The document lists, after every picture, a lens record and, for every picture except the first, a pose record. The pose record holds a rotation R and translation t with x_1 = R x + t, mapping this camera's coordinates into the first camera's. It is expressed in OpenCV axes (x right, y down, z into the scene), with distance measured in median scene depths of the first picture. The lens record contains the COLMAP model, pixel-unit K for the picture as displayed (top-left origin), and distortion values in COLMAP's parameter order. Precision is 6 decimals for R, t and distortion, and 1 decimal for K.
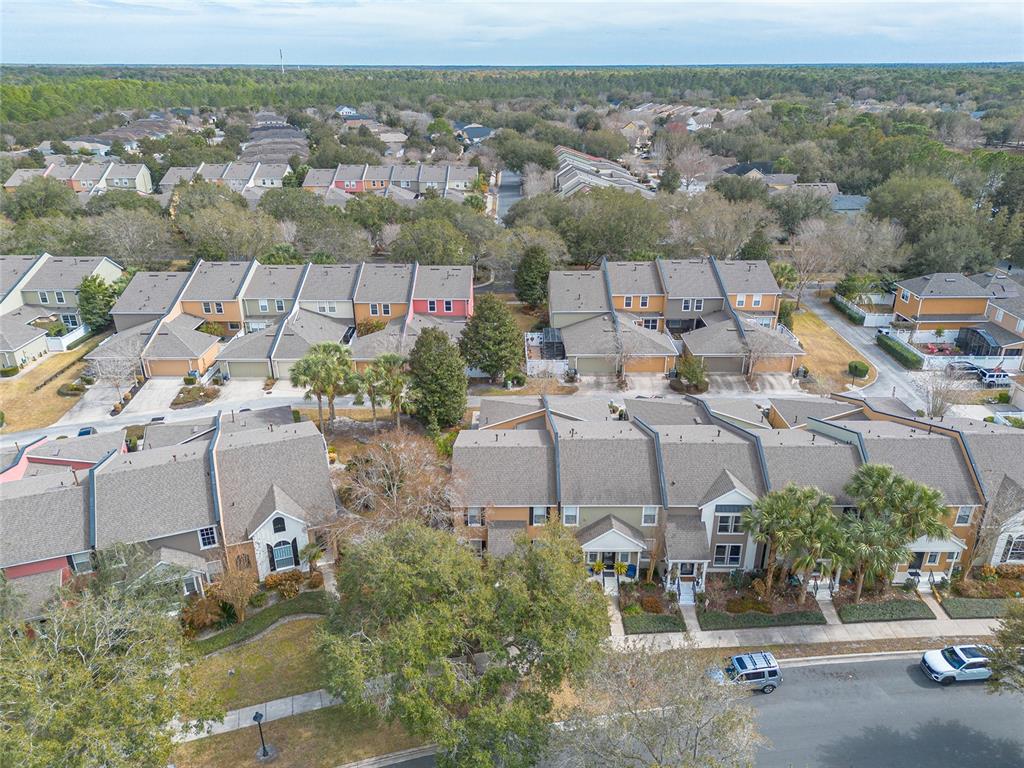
lens RADIAL K [[724.7, 0, 506.5], [0, 724.7, 385.8], [0, 0, 1]] dist [0.078906, -0.073643]
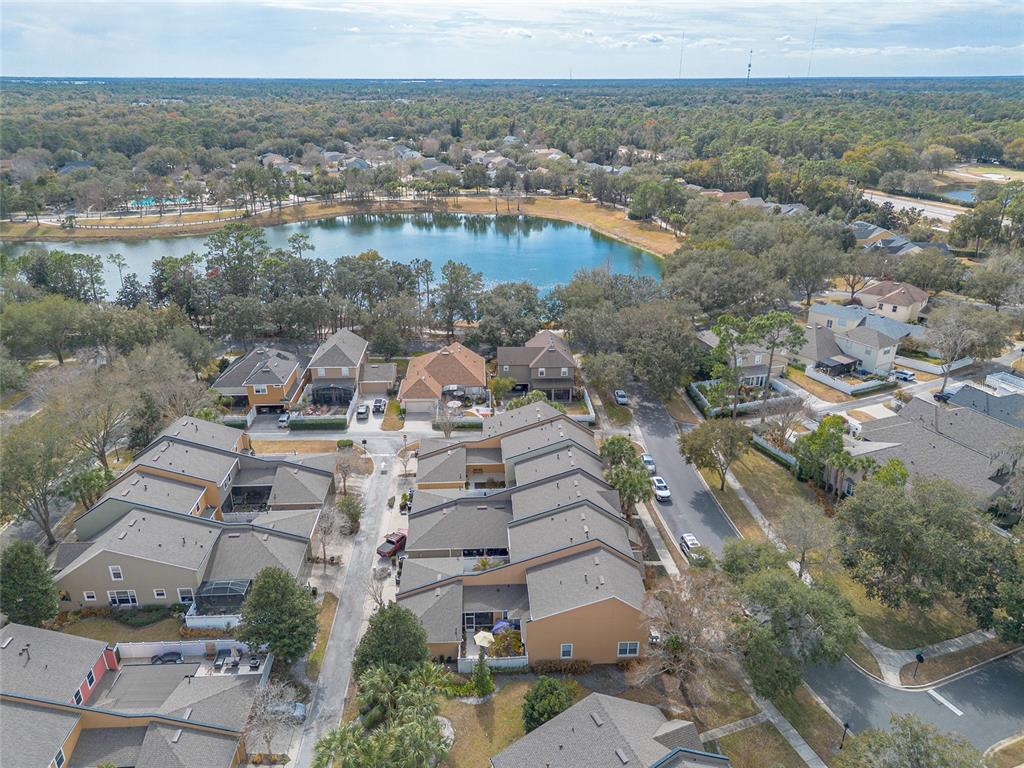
lens RADIAL K [[724.7, 0, 506.5], [0, 724.7, 385.8], [0, 0, 1]] dist [0.078906, -0.073643]
pose [[-0.045267, -0.389267, 0.920012, -0.609529], [0.401242, 0.836319, 0.373597, -0.429887], [-0.914853, 0.386059, 0.118332, 0.494686]]
